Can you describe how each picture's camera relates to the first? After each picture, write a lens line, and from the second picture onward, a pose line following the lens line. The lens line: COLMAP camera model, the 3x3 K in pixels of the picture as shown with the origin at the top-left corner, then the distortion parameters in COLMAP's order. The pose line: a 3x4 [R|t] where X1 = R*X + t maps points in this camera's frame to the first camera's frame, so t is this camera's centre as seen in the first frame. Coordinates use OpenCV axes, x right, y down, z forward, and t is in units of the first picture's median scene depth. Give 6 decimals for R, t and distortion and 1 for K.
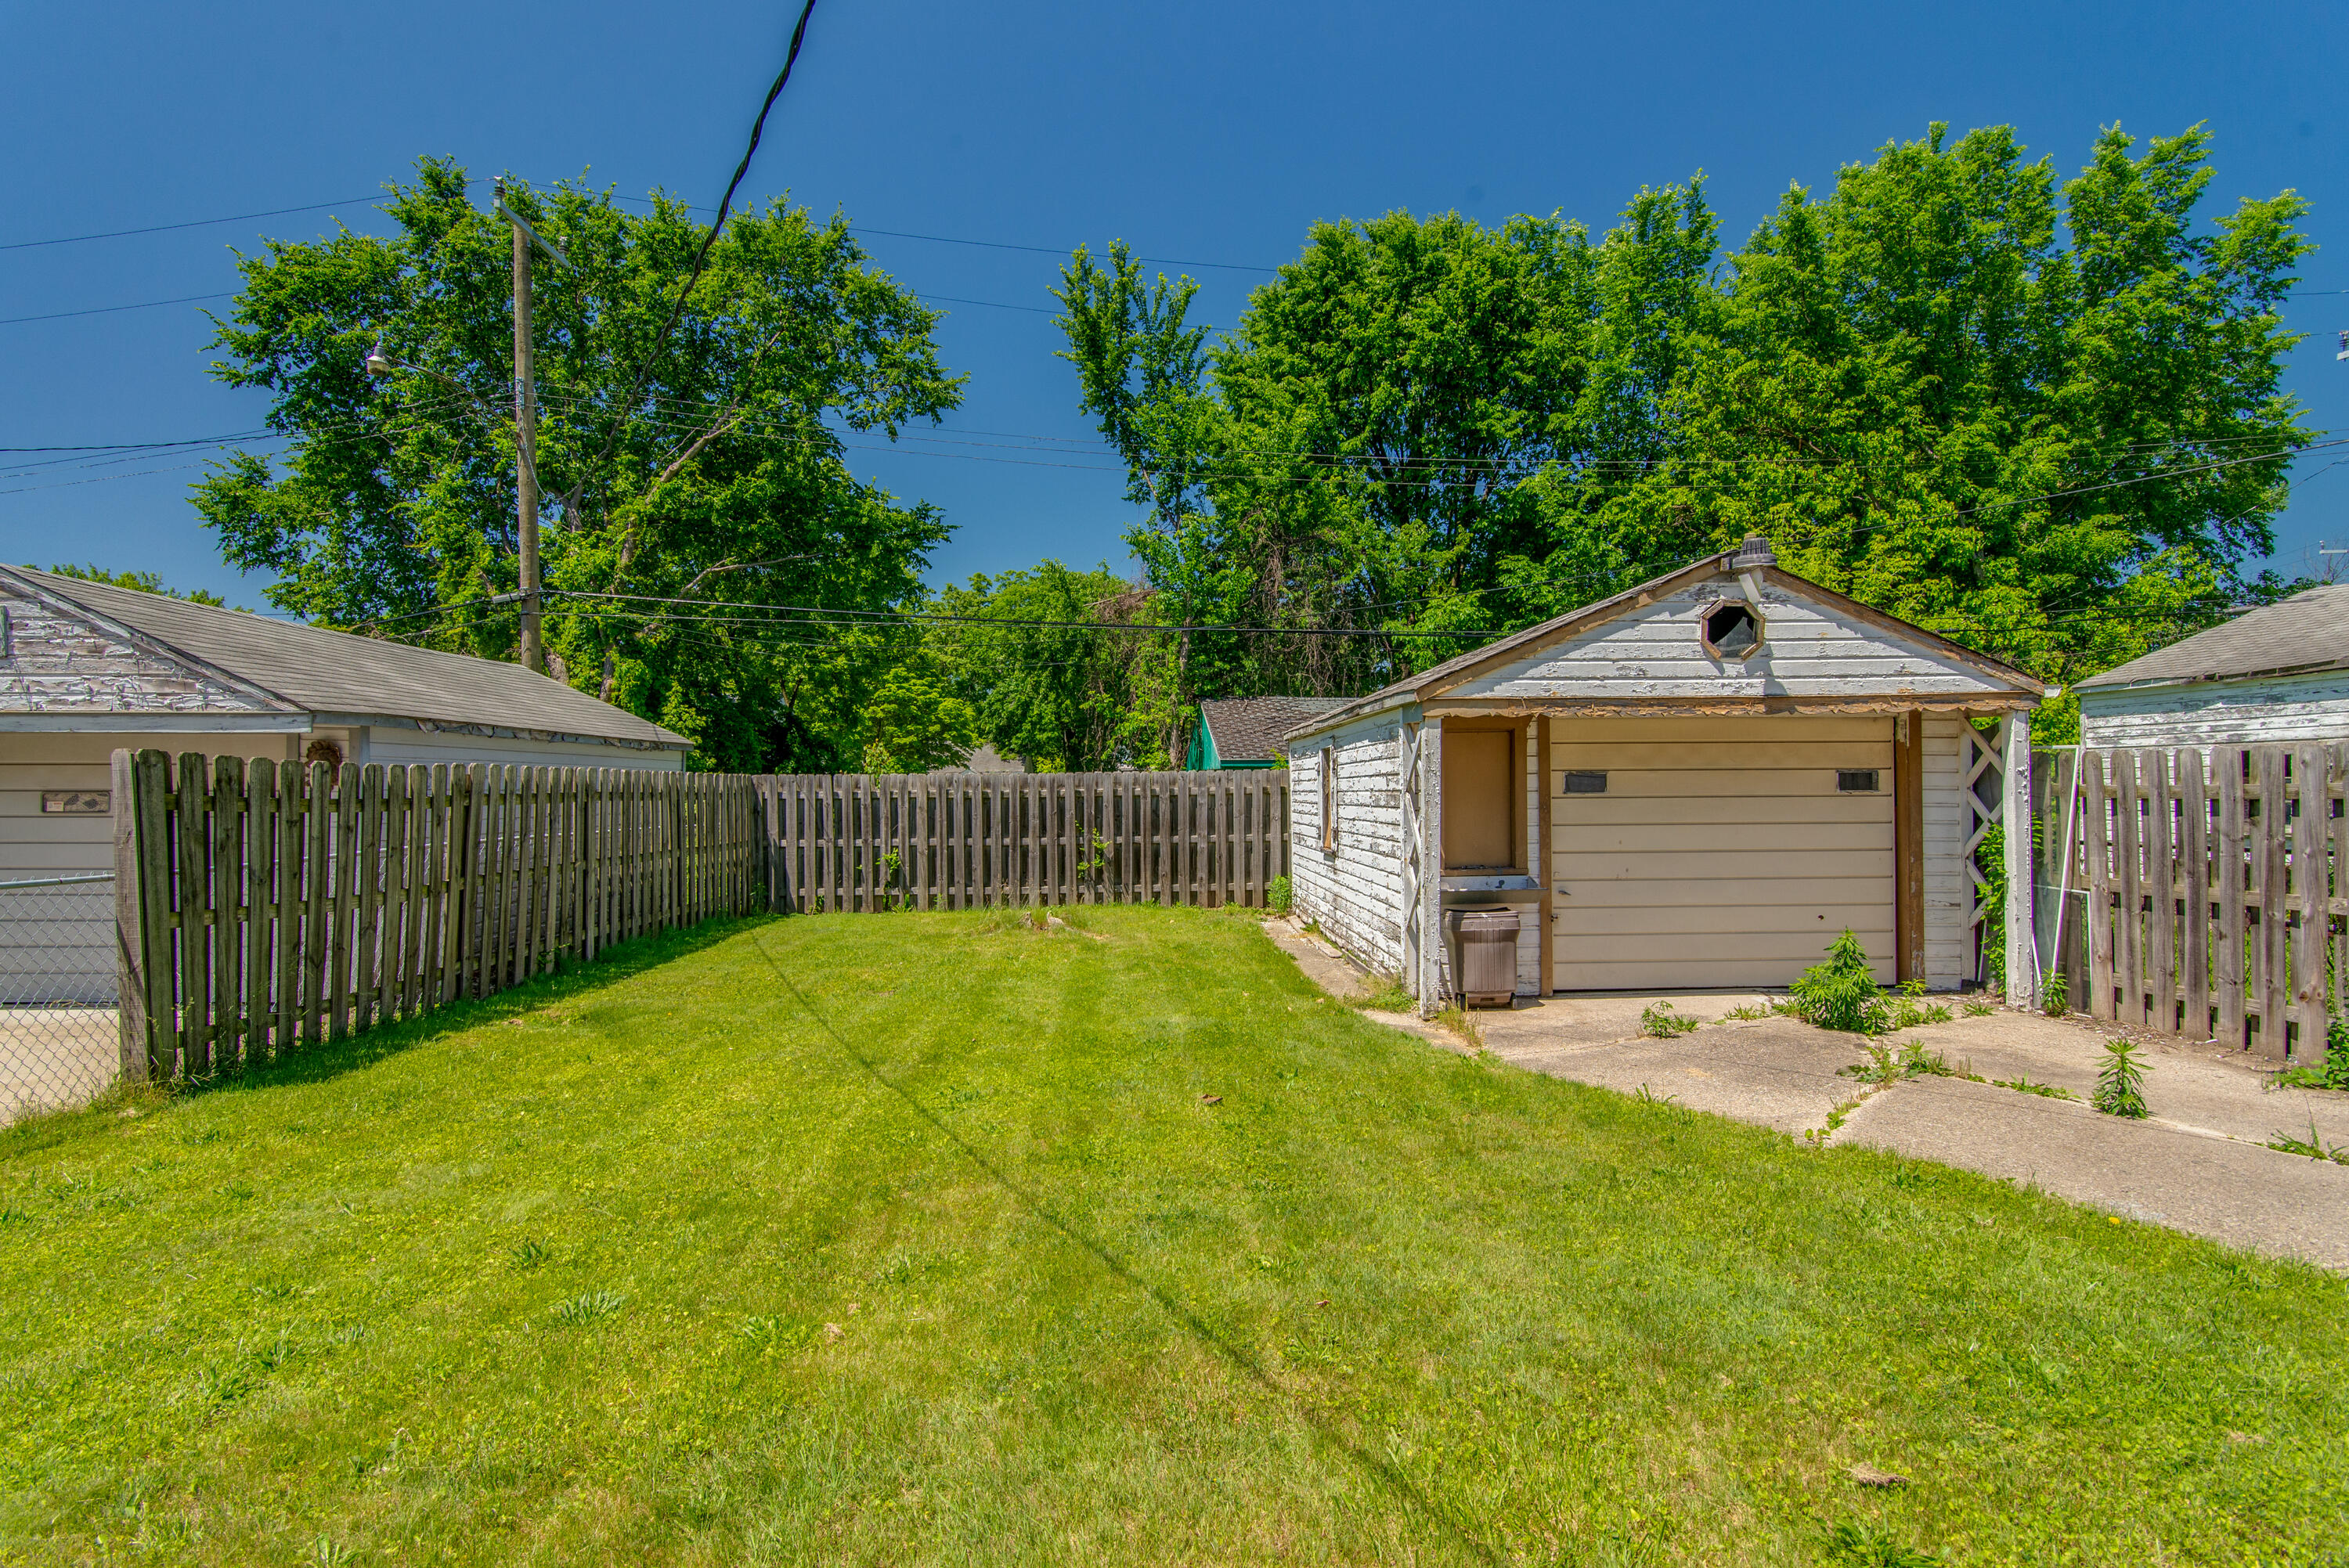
lens RADIAL K [[1163.2, 0, 1161.7], [0, 1163.2, 794.6], [0, 0, 1]] dist [0.002463, -0.000013]
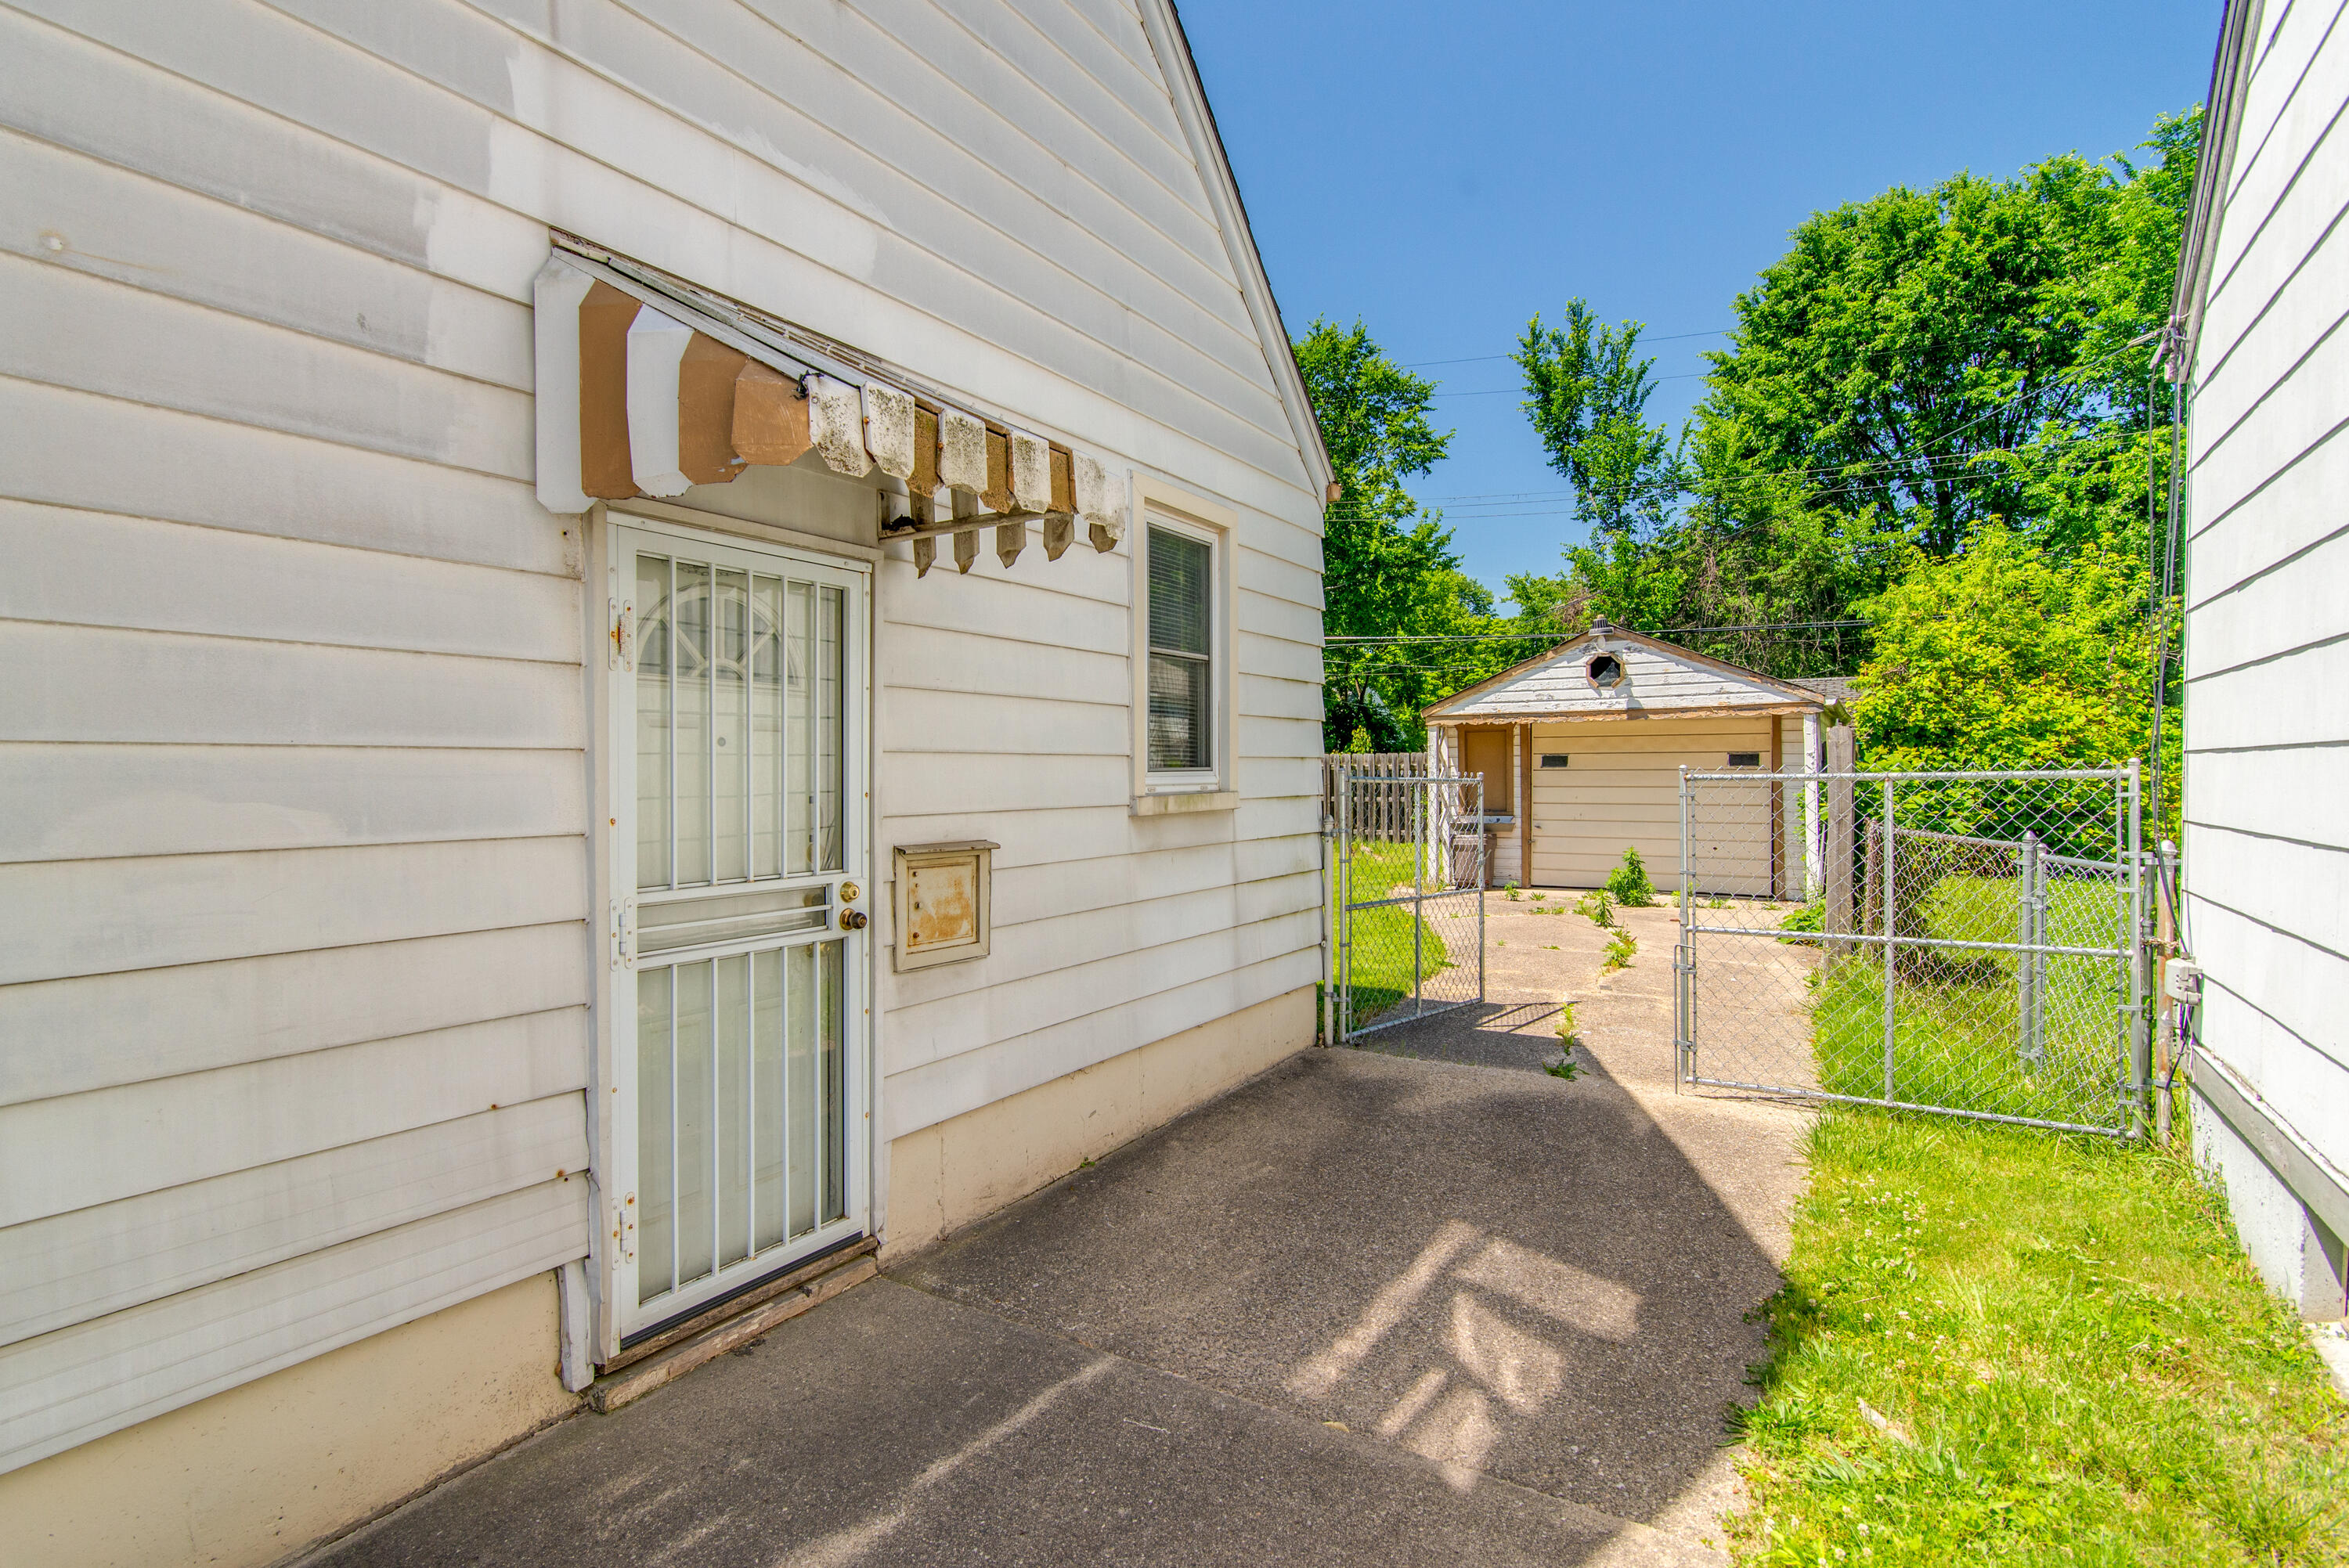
lens RADIAL K [[1172.2, 0, 1158.2], [0, 1172.2, 790.1], [0, 0, 1]] dist [0.000747, -0.000269]
pose [[0.833900, 0.012448, -0.551775, 0.280245], [-0.001140, 0.999782, 0.020832, -0.001141], [0.551915, -0.016743, 0.833732, -0.240944]]
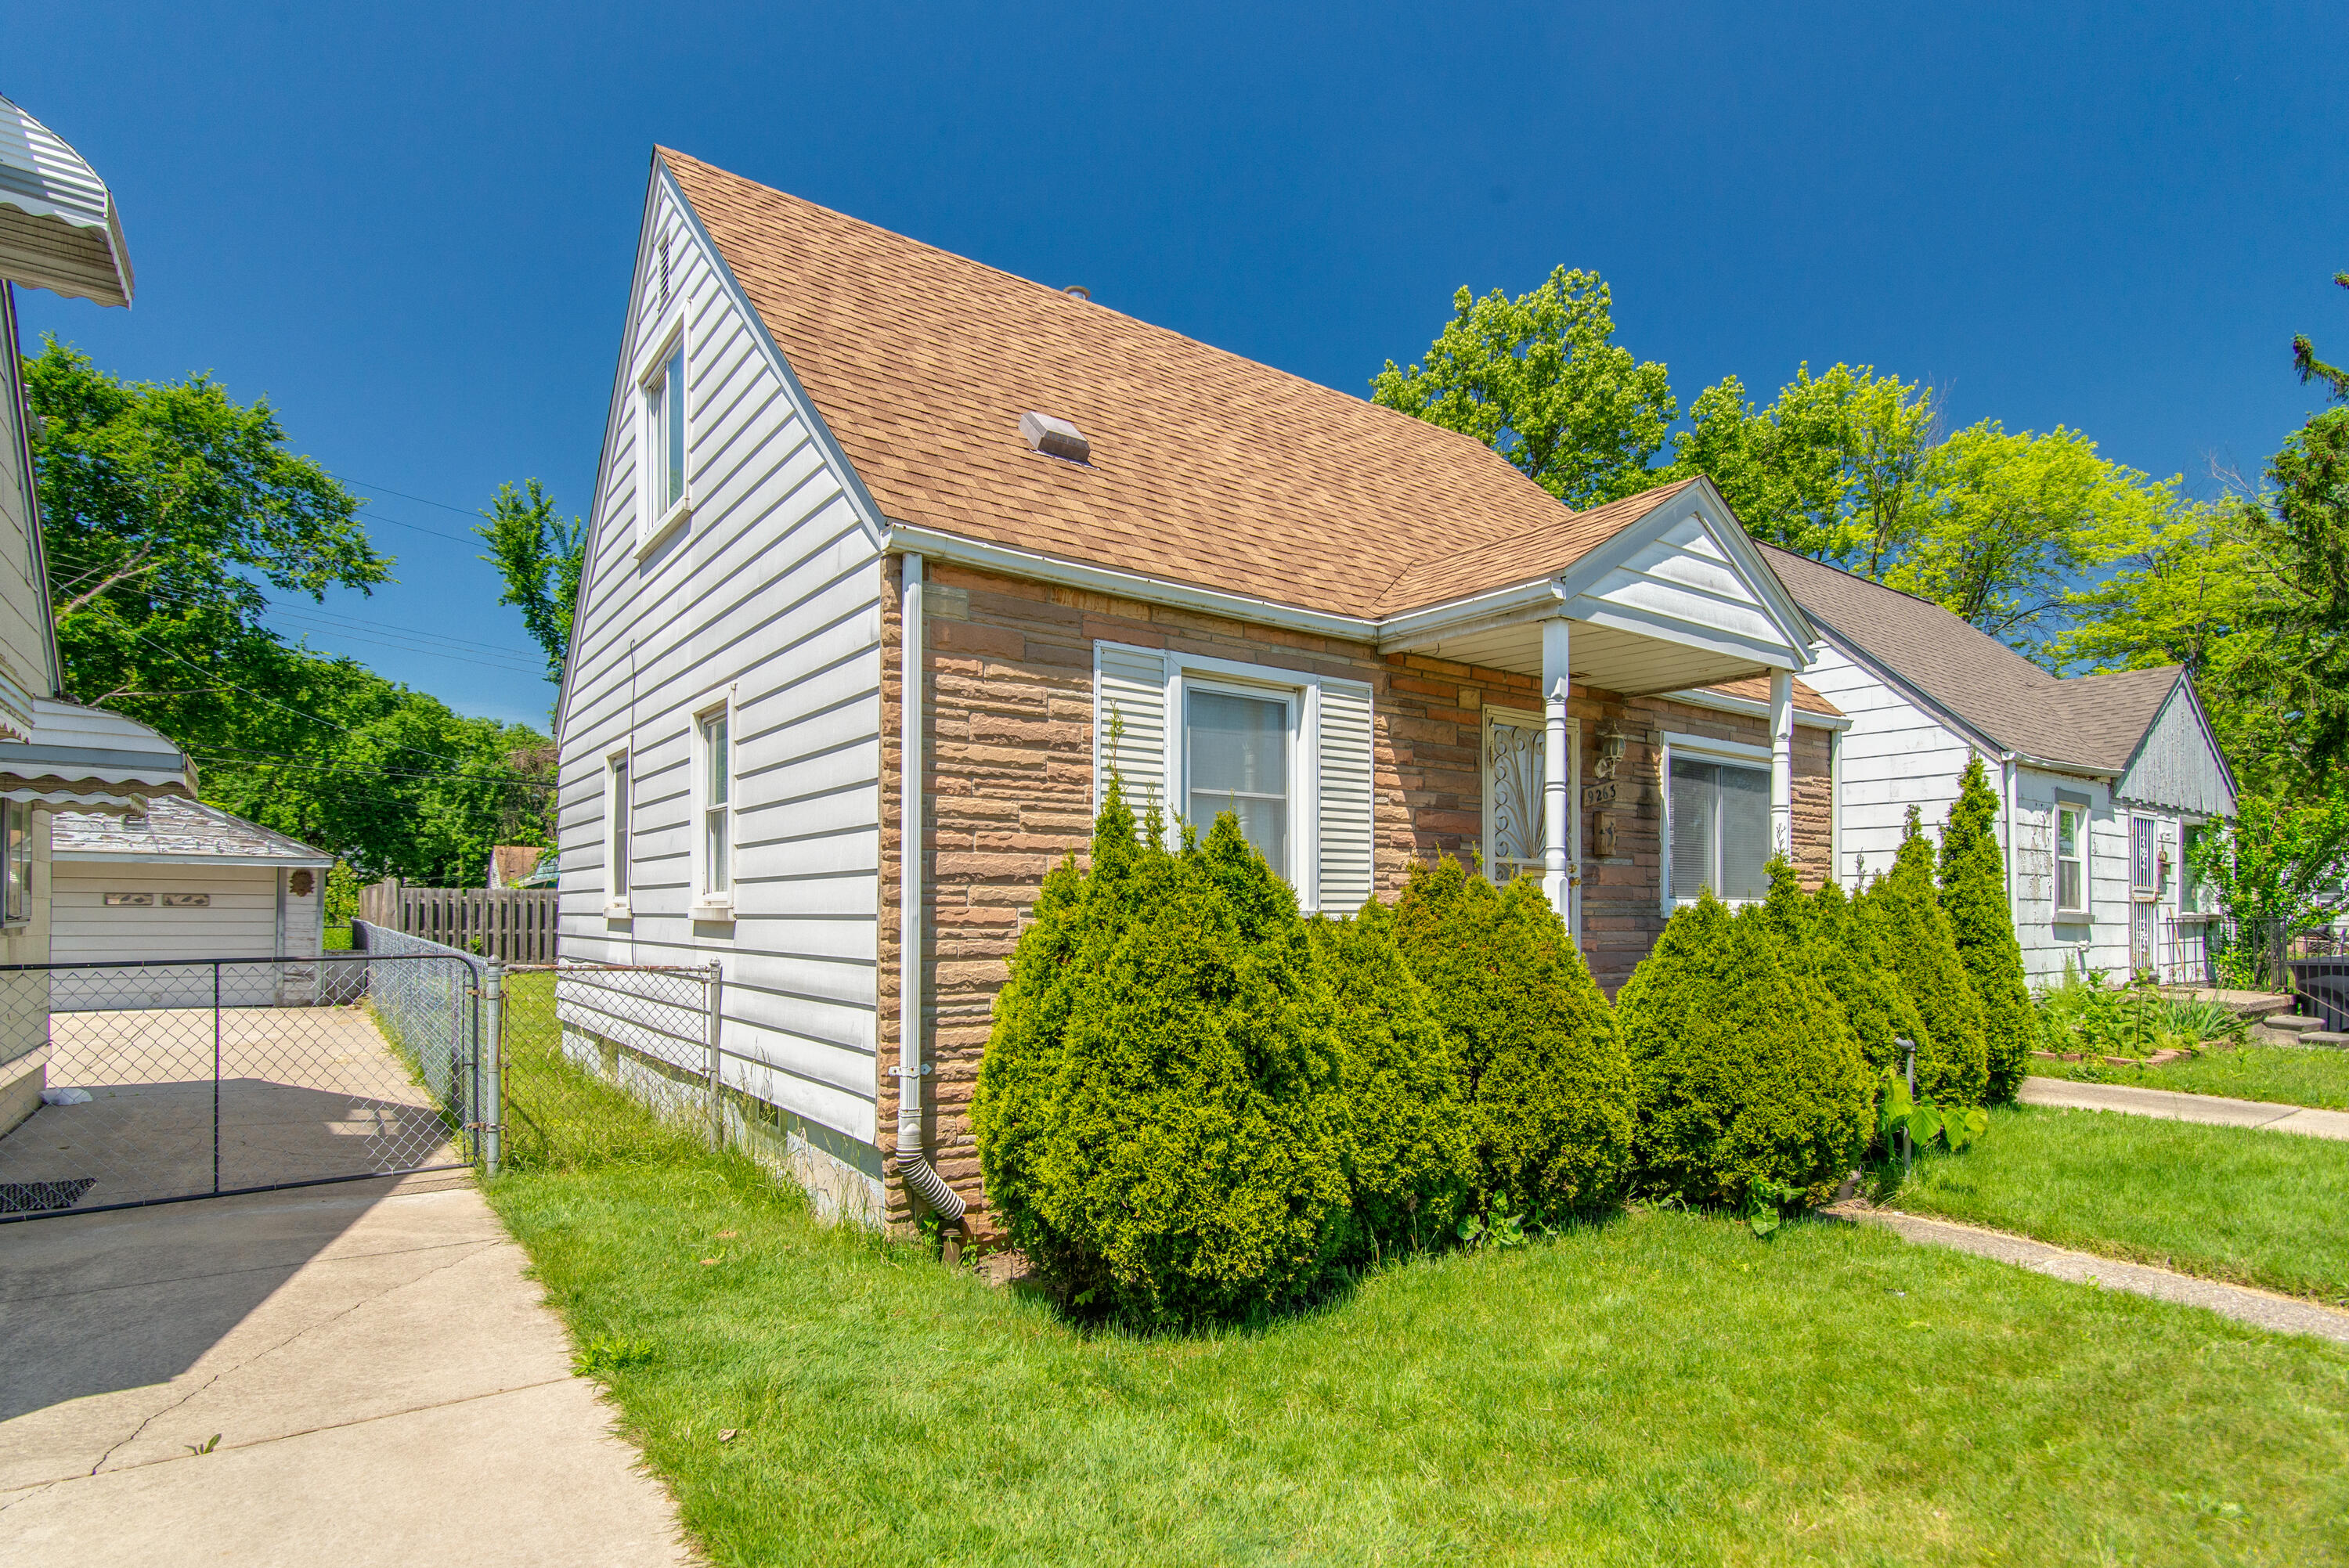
lens RADIAL K [[1194.9, 0, 1174.2], [0, 1194.9, 909.1], [0, 0, 1]] dist [0.001113, 0.000189]
pose [[0.813184, 0.009404, 0.581930, -0.237909], [-0.007994, 0.999956, -0.004989, 0.006261], [-0.581951, -0.000595, 0.813223, -0.515304]]
